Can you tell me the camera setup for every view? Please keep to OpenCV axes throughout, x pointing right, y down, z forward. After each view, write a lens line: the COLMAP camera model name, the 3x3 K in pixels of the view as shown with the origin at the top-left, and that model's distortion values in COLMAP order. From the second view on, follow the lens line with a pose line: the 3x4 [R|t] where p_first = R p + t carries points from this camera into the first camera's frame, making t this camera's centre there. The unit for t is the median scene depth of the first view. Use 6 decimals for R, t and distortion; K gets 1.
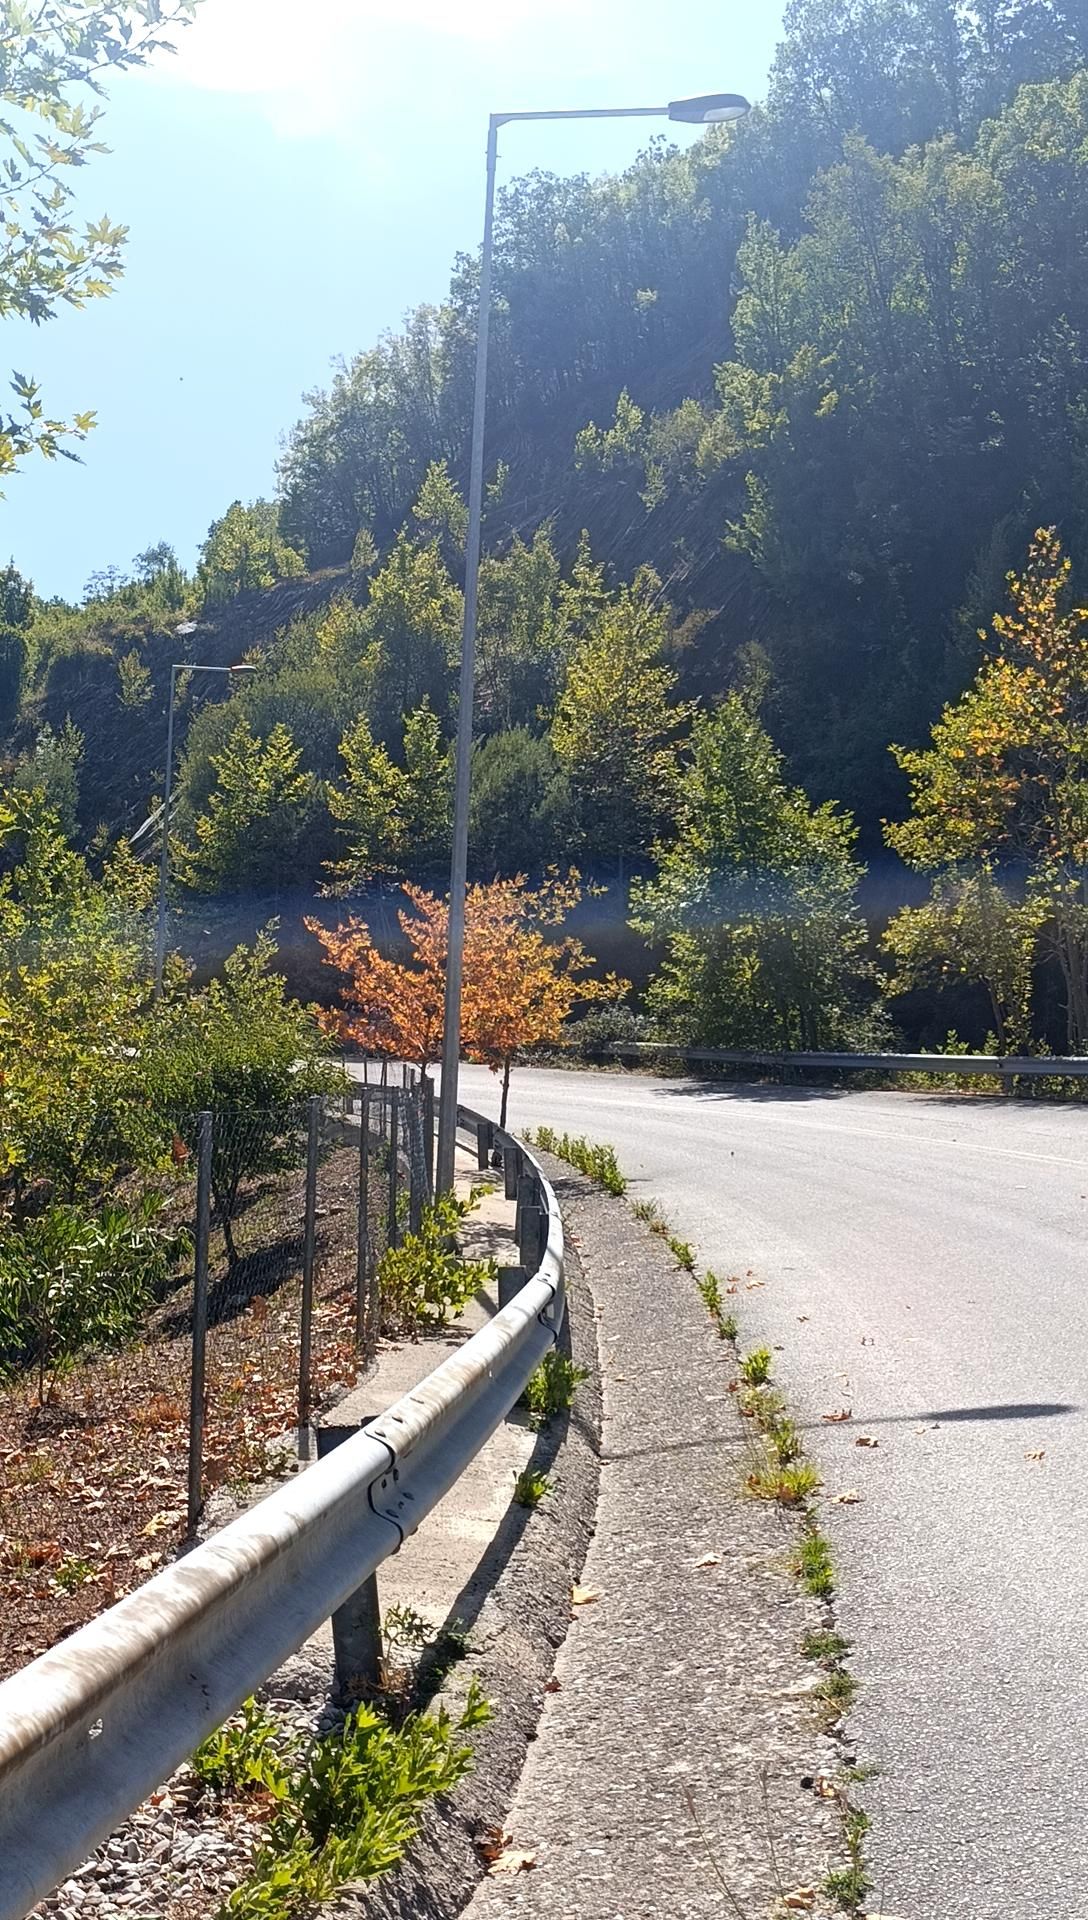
lens RADIAL K [[2351.1, 0, 589.3], [0, 2351.1, 1027.7], [0, 0, 1]] dist [0.237492, -1.057008]
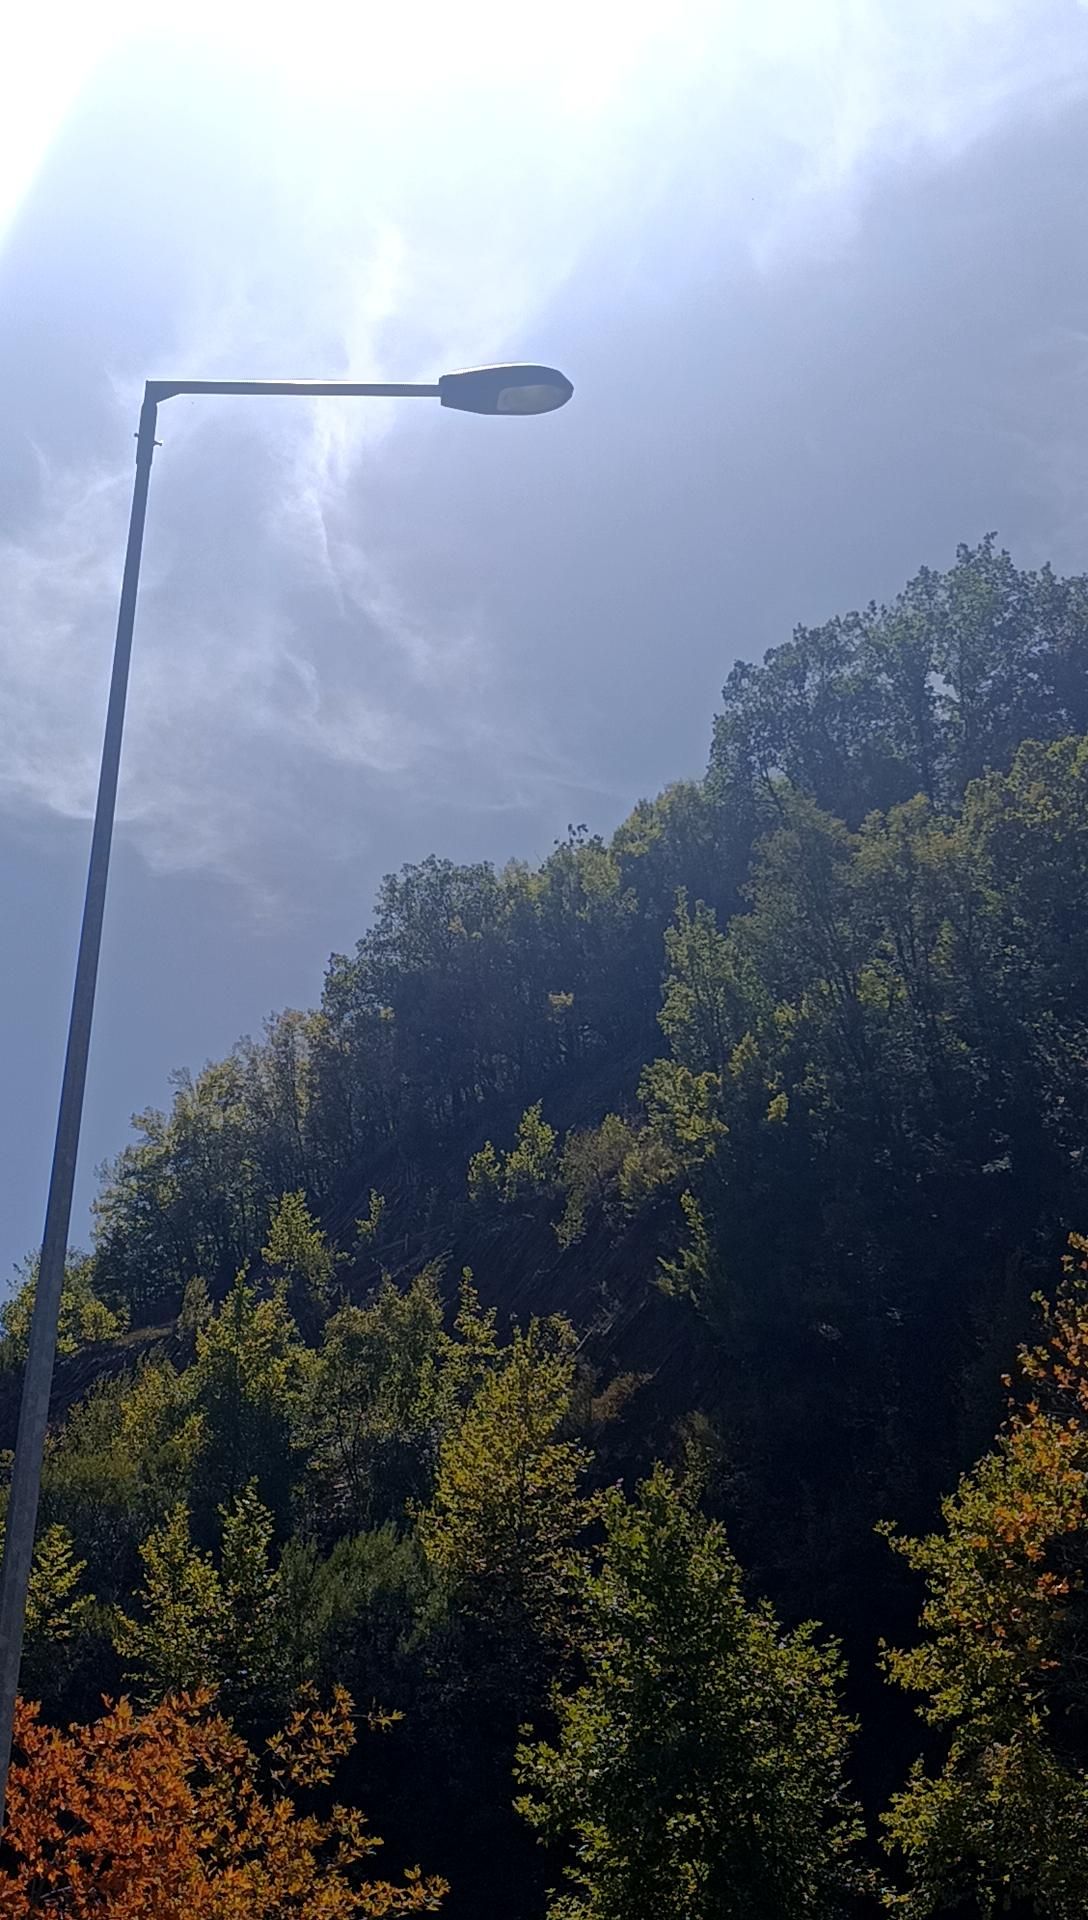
lens RADIAL K [[2351.1, 0, 589.3], [0, 2351.1, 1027.7], [0, 0, 1]] dist [0.237492, -1.057008]
pose [[0.999969, -0.001054, -0.007765, 0.040809], [-0.001879, 0.929719, -0.368265, -0.000344], [0.007607, 0.368268, 0.929689, 0.256003]]
